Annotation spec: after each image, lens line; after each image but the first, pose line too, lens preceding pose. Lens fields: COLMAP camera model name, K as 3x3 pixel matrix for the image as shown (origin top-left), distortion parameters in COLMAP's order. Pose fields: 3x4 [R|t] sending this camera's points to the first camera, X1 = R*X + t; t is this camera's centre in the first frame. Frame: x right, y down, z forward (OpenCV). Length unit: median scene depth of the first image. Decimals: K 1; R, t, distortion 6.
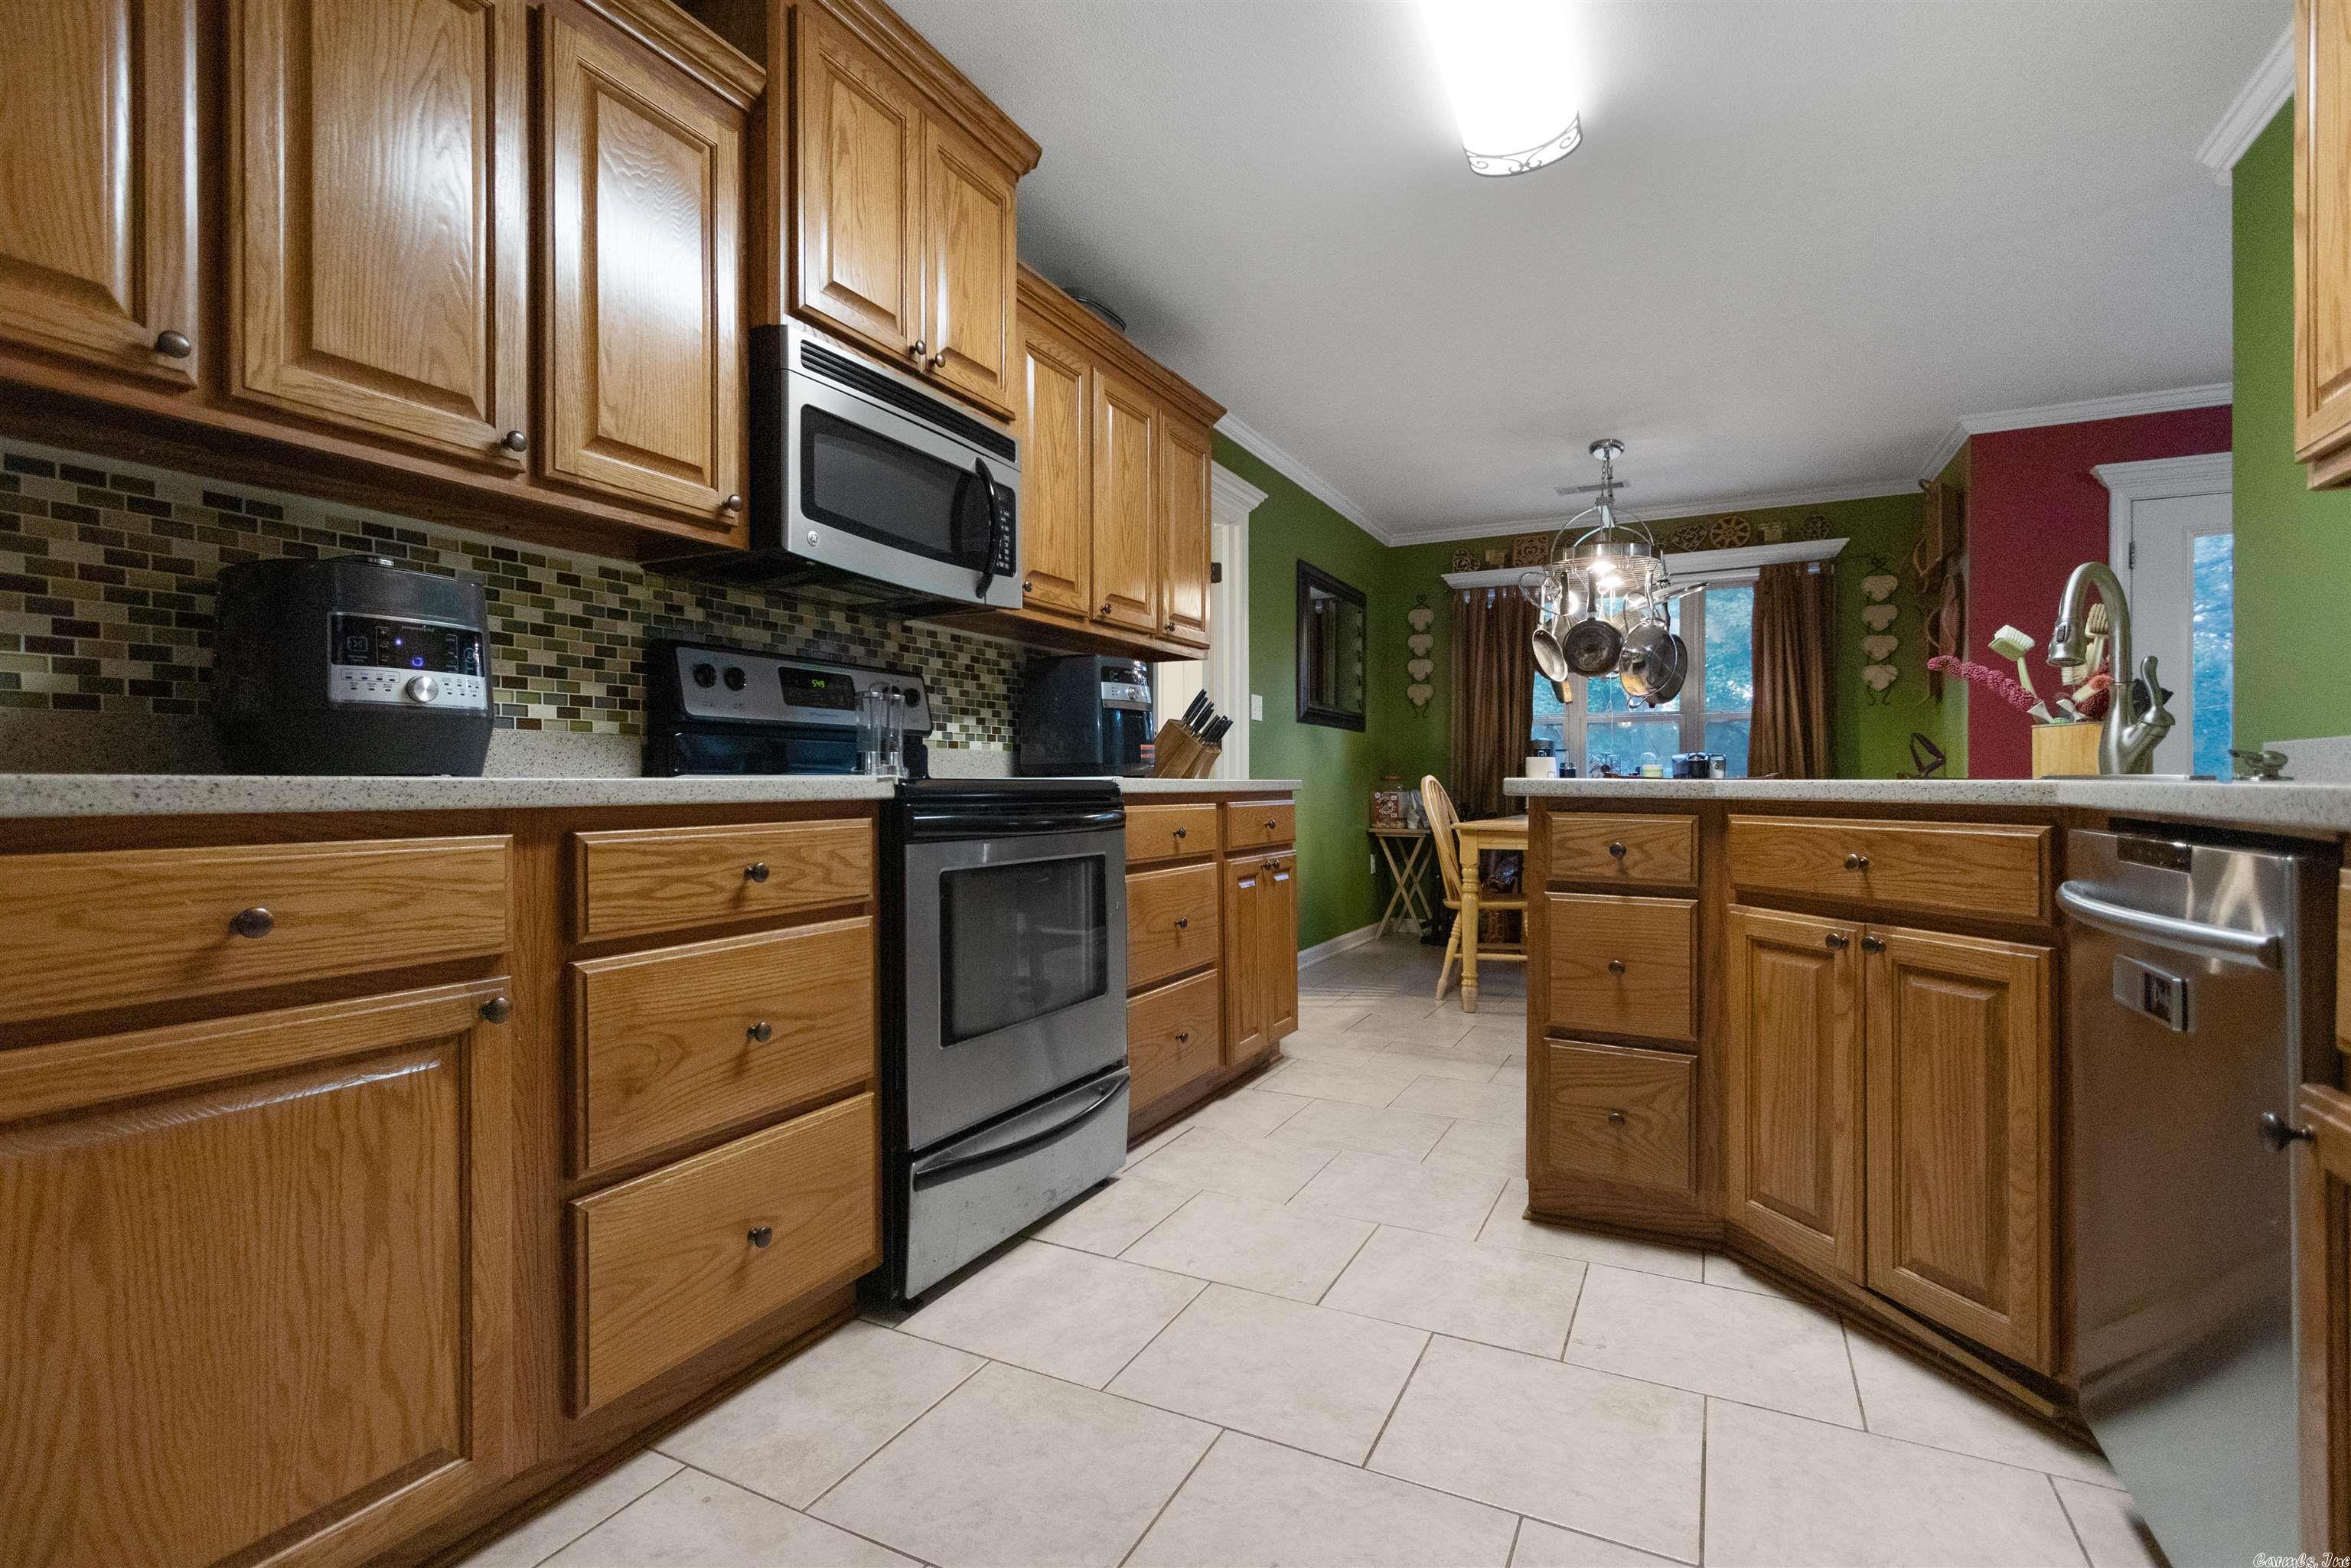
lens RADIAL K [[1107.7, 0, 1160.5], [0, 1107.7, 782.5], [0, 0, 1]] dist [0.005000, -0.000148]
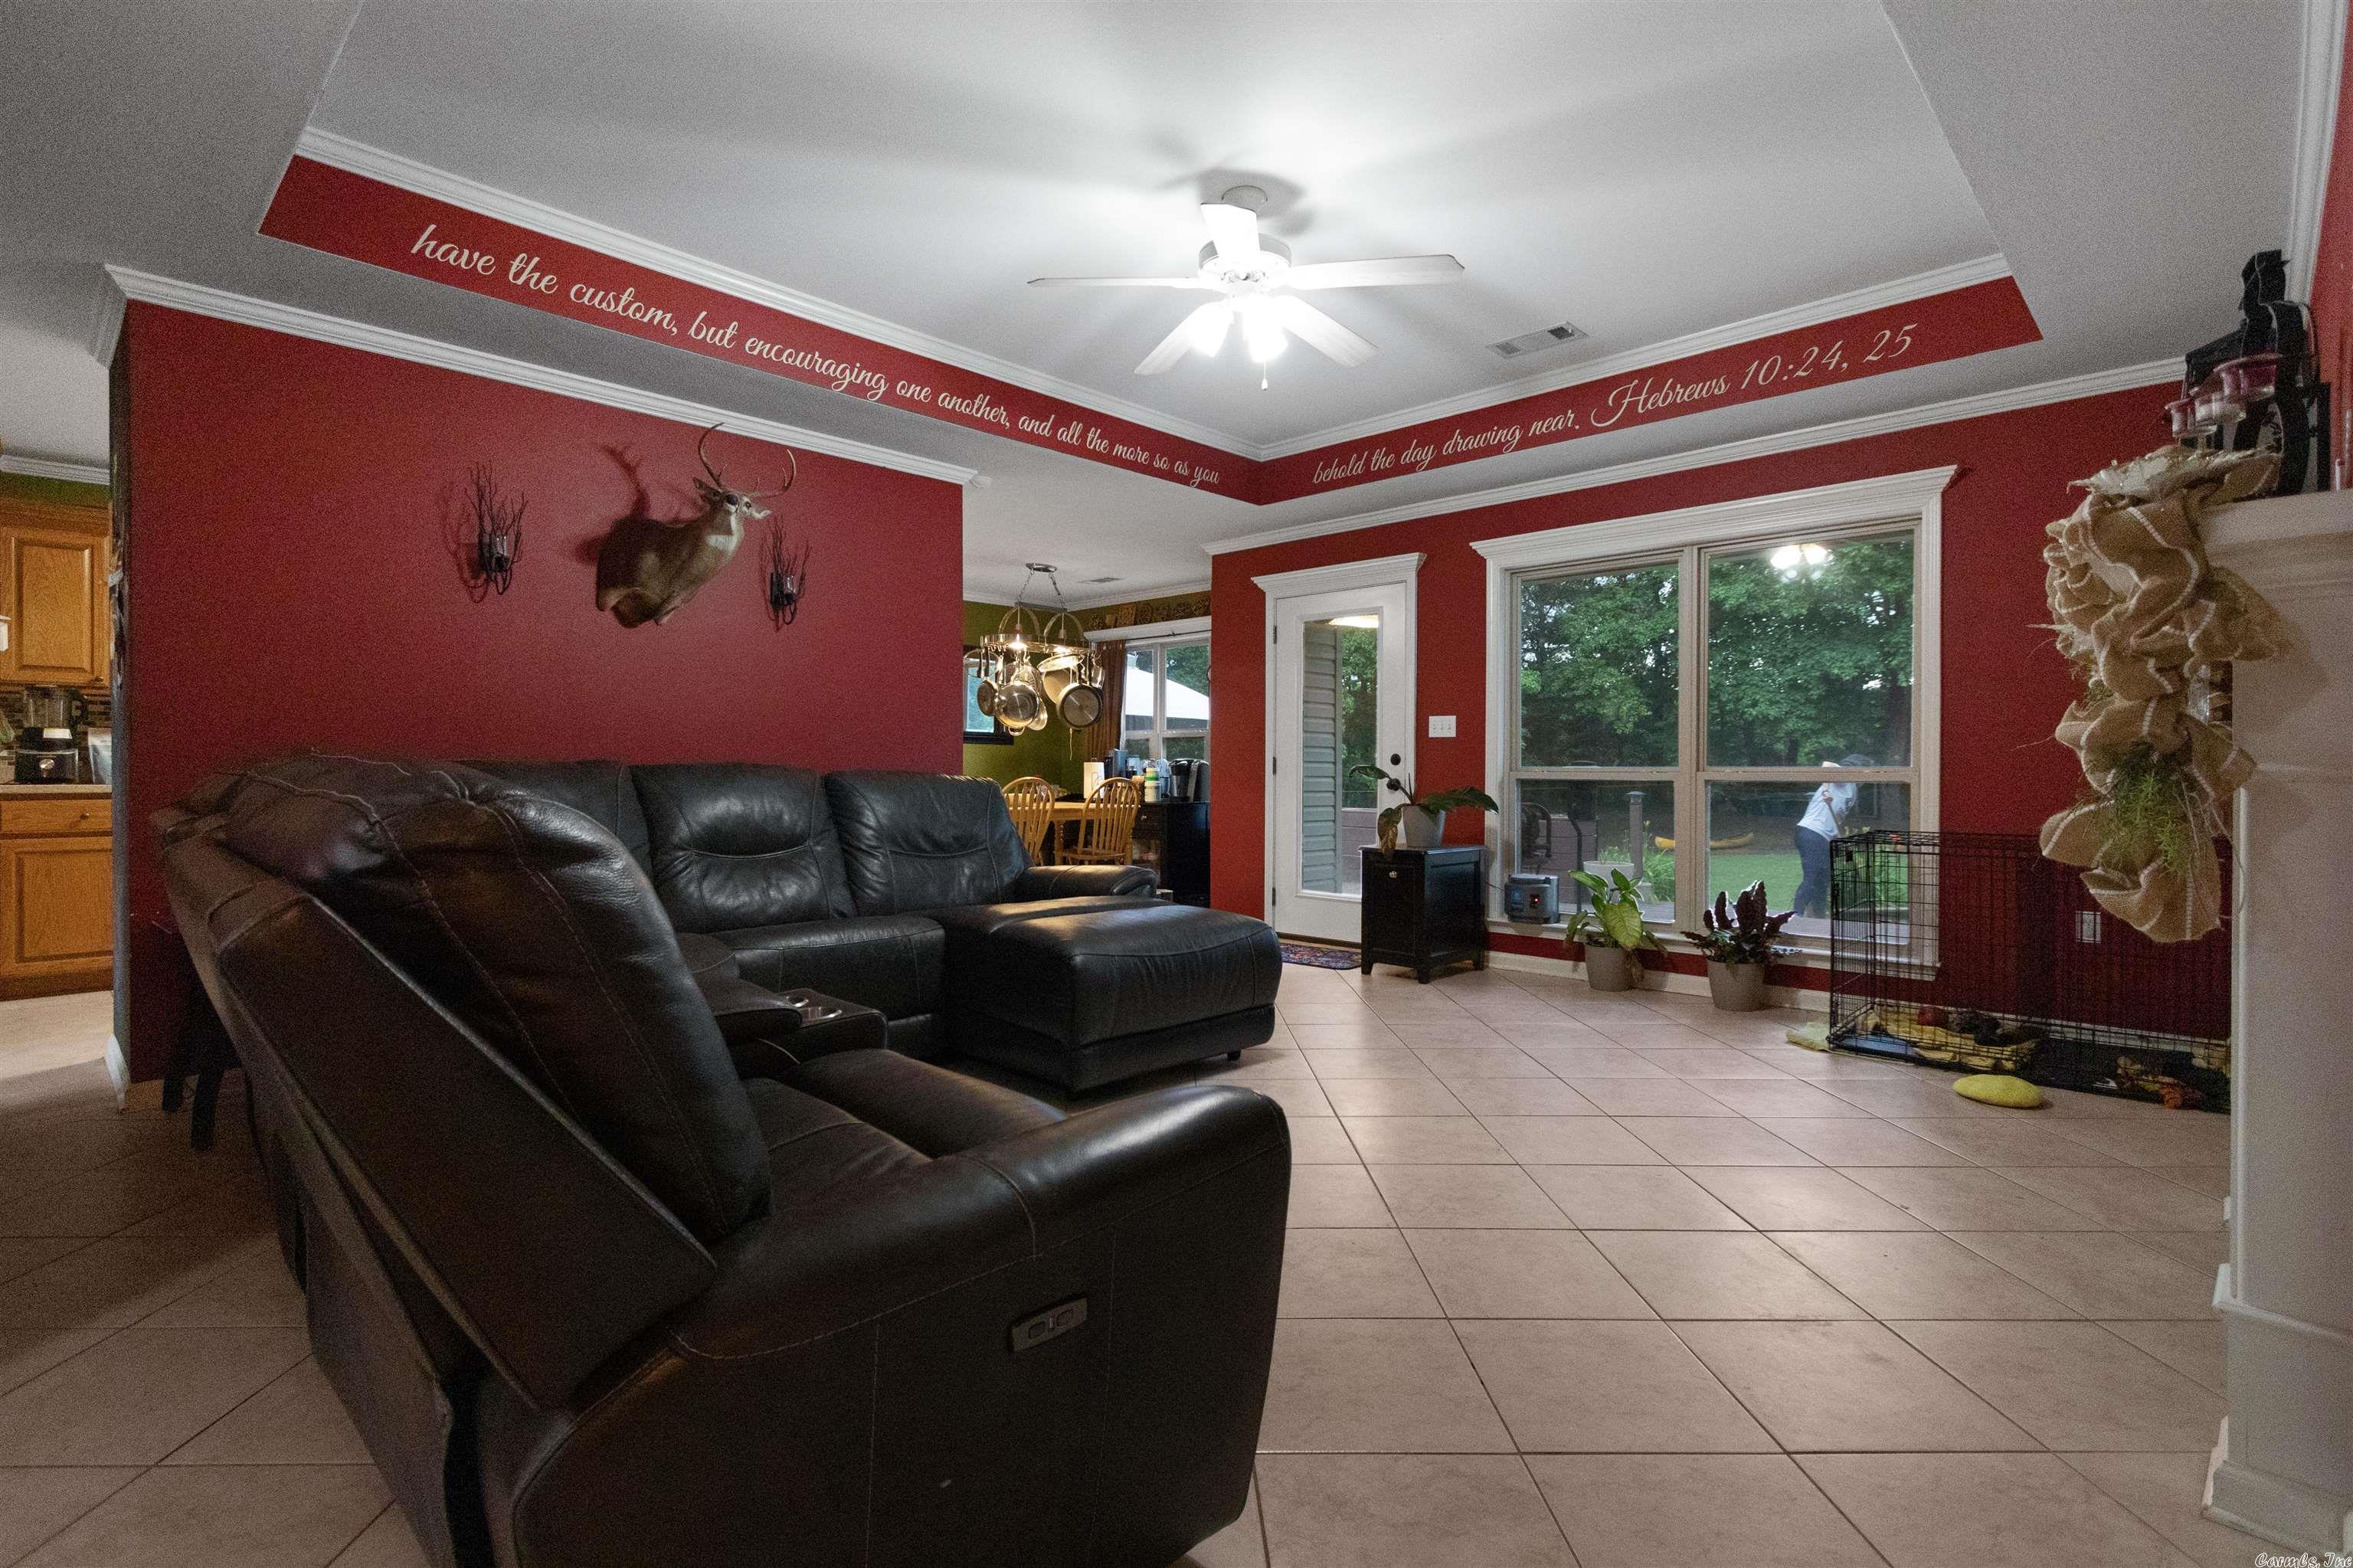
lens RADIAL K [[1108.7, 0, 1169.0], [0, 1108.7, 767.4], [0, 0, 1]] dist [0.005000, -0.000148]
pose [[0.959127, 0.001491, -0.282971, 2.048791], [-0.001103, 0.999998, 0.001532, -0.038002], [0.282972, -0.001158, 0.959127, -0.919412]]
